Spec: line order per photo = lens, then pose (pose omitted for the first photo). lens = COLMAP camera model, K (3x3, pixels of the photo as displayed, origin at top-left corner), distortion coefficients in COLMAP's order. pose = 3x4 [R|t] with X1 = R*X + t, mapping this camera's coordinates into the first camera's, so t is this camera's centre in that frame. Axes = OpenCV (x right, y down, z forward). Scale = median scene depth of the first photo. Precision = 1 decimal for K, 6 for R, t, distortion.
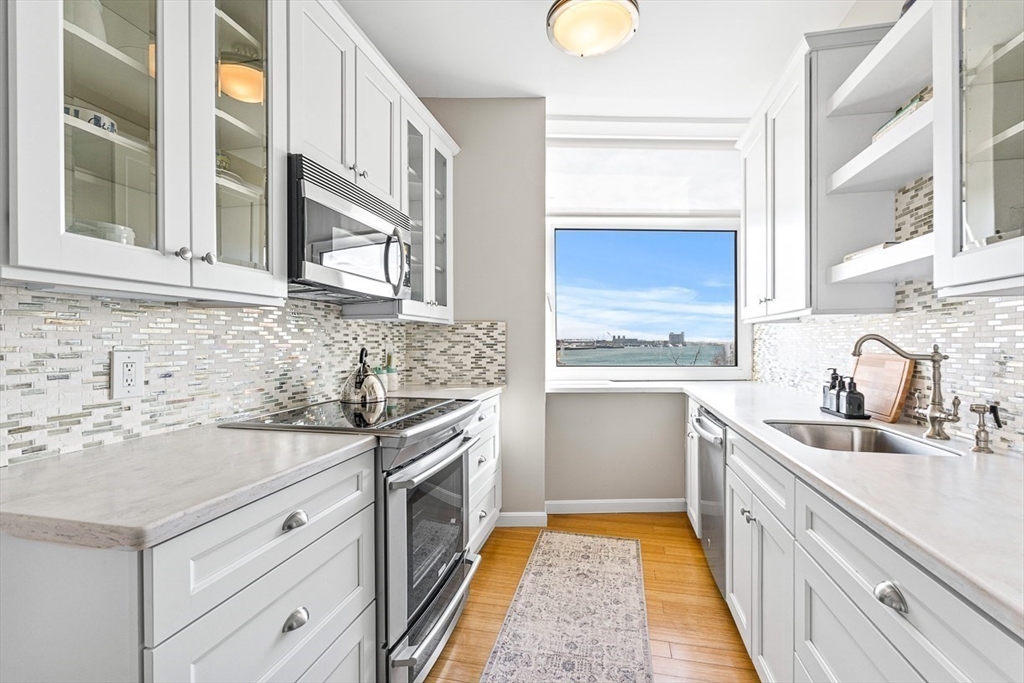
lens RADIAL K [[448.5, 0, 517.7], [0, 448.5, 344.4], [0, 0, 1]] dist [-0.003069, -0.000047]
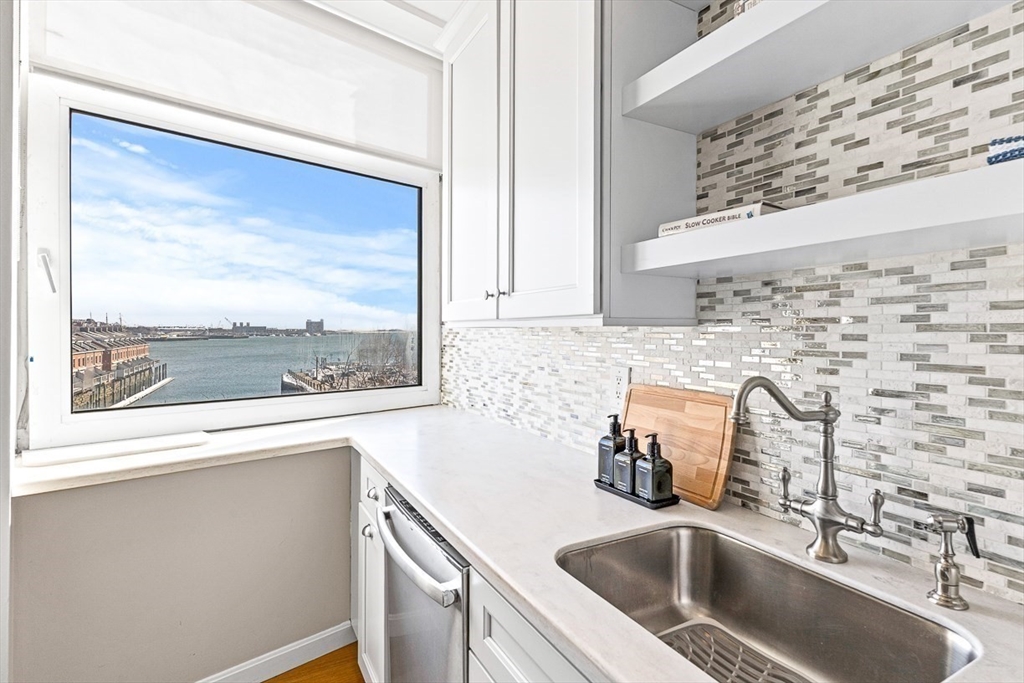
lens RADIAL K [[509.8, 0, 513.8], [0, 509.8, 327.3], [0, 0, 1]] dist [-0.001378, 0.000140]
pose [[0.756542, 0.008429, 0.653891, 0.167134], [-0.000636, 0.999926, -0.012154, -0.058552], [-0.653945, 0.008779, 0.756491, 0.609721]]
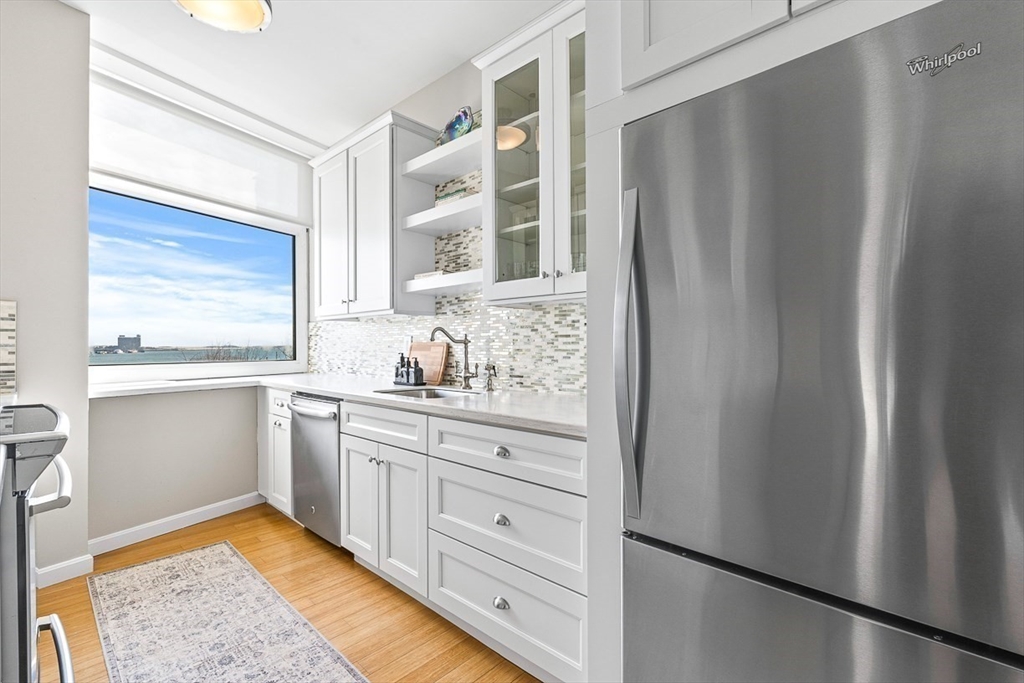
lens RADIAL K [[462.0, 0, 508.5], [0, 462.0, 346.7], [0, 0, 1]] dist [-0.001093, -0.000307]
pose [[0.514182, -0.002545, 0.857677, -0.395303], [0.007976, 0.999967, -0.001815, 0.041682], [-0.857644, 0.007774, 0.514185, -0.039962]]
